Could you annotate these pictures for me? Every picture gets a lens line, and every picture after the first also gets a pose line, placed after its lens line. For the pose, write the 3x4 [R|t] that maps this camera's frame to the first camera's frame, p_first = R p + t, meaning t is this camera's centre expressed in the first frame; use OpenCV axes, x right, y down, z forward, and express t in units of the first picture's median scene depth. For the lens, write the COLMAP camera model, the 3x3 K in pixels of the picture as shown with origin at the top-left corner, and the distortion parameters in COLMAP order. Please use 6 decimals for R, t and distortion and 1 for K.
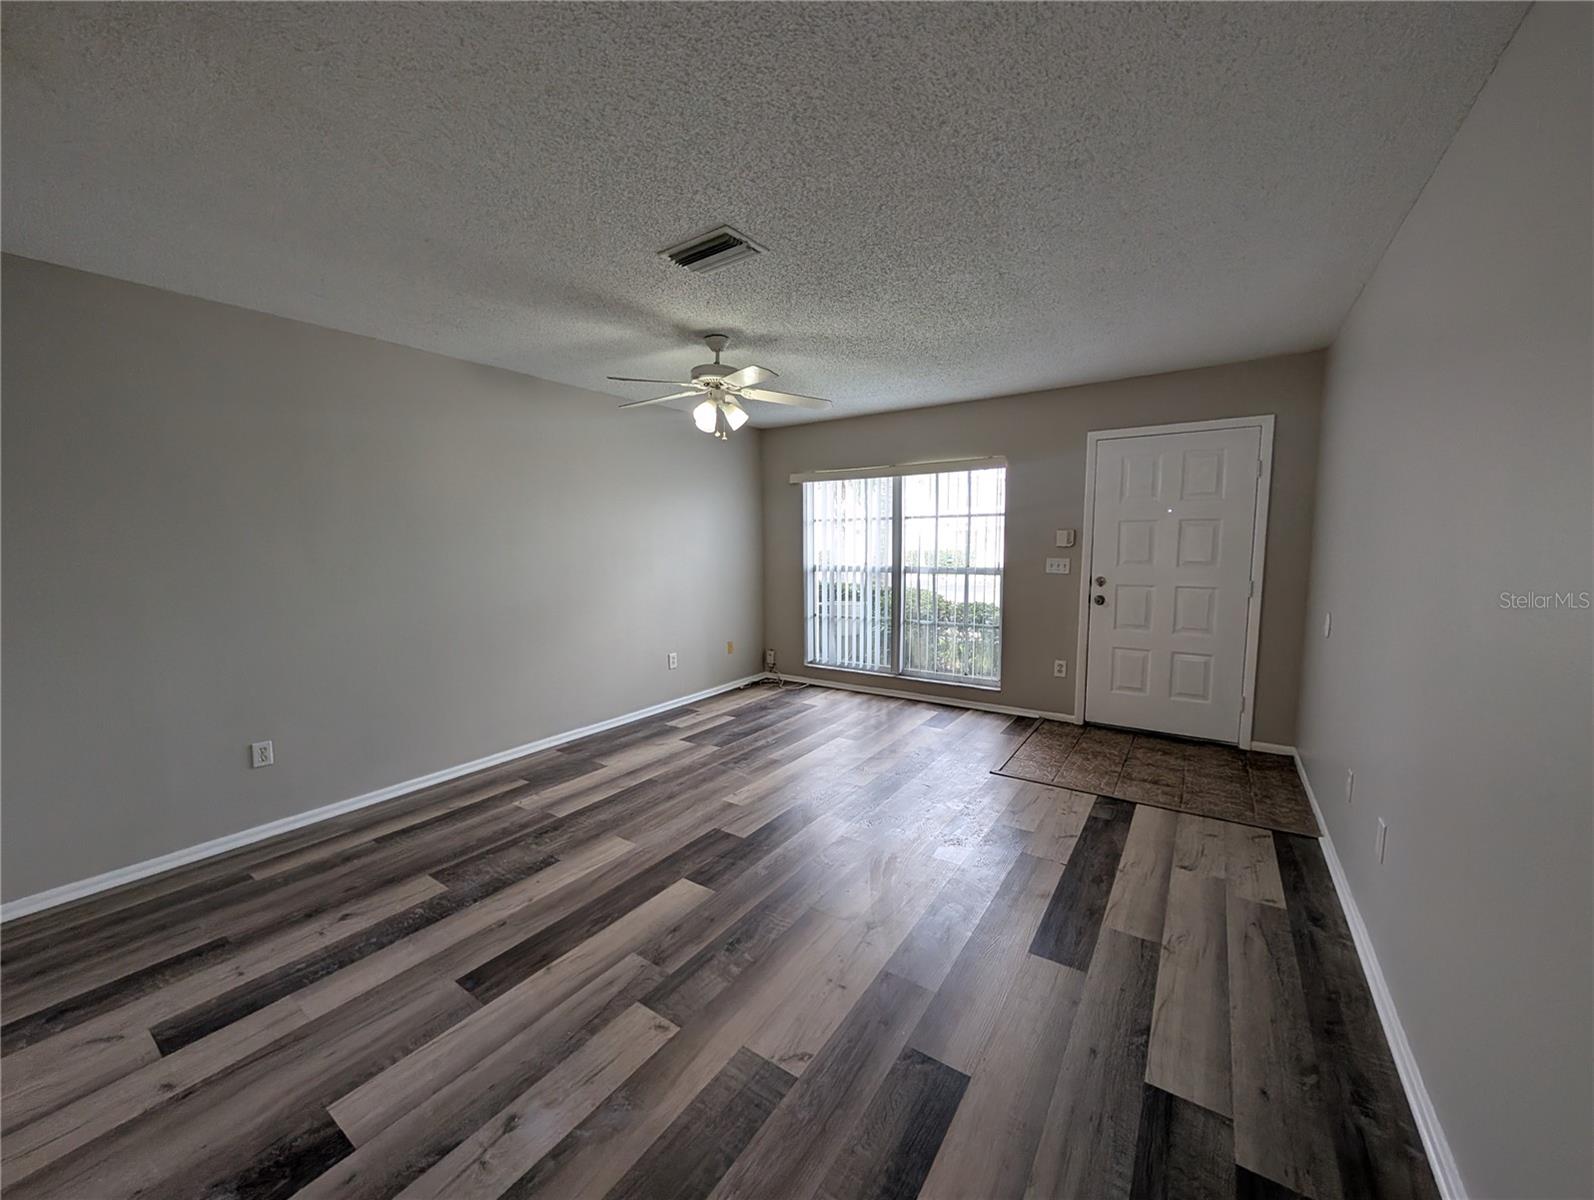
lens RADIAL K [[597.8, 0, 799.8], [0, 597.8, 599.3], [0, 0, 1]] dist [0.011114, 0.000421]
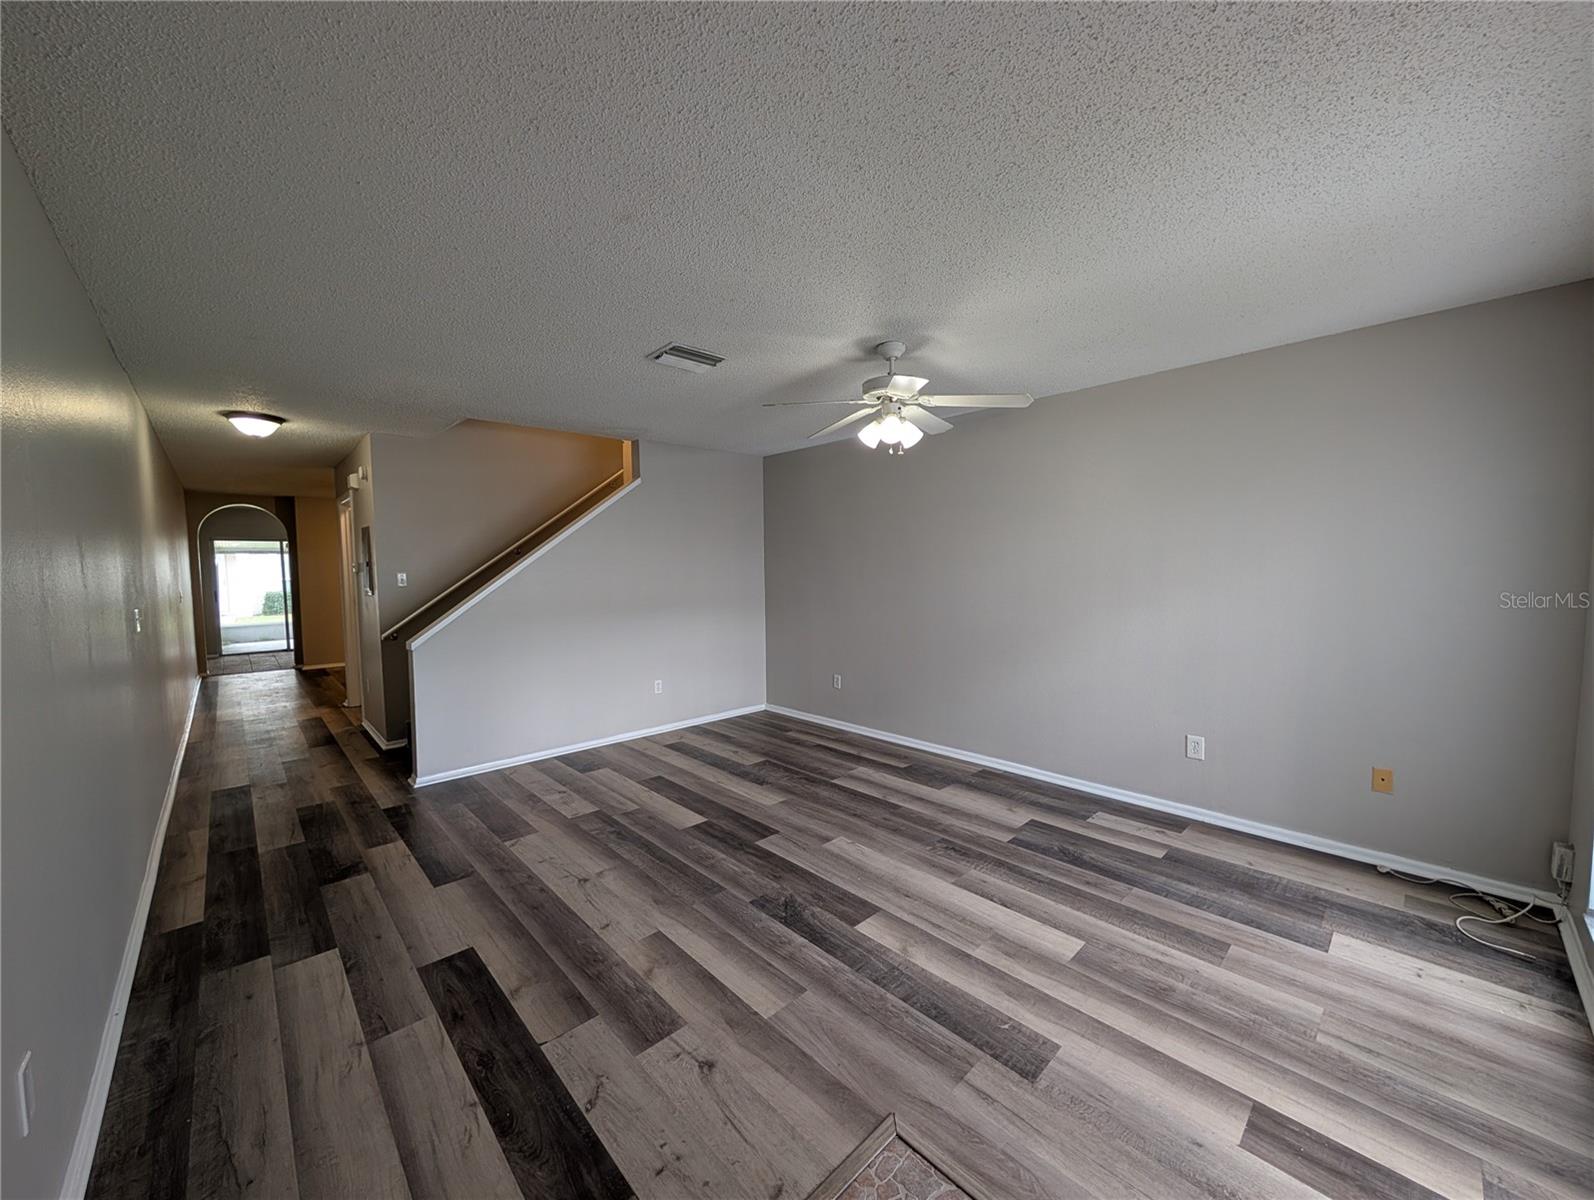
lens RADIAL K [[597.8, 0, 791.7], [0, 597.8, 609.1], [0, 0, 1]] dist [0.011114, 0.000421]
pose [[-0.210261, 0.082612, -0.974149, 0.979772], [-0.080962, 0.991529, 0.101561, -0.151264], [0.974287, 0.100223, -0.201791, 1.318155]]
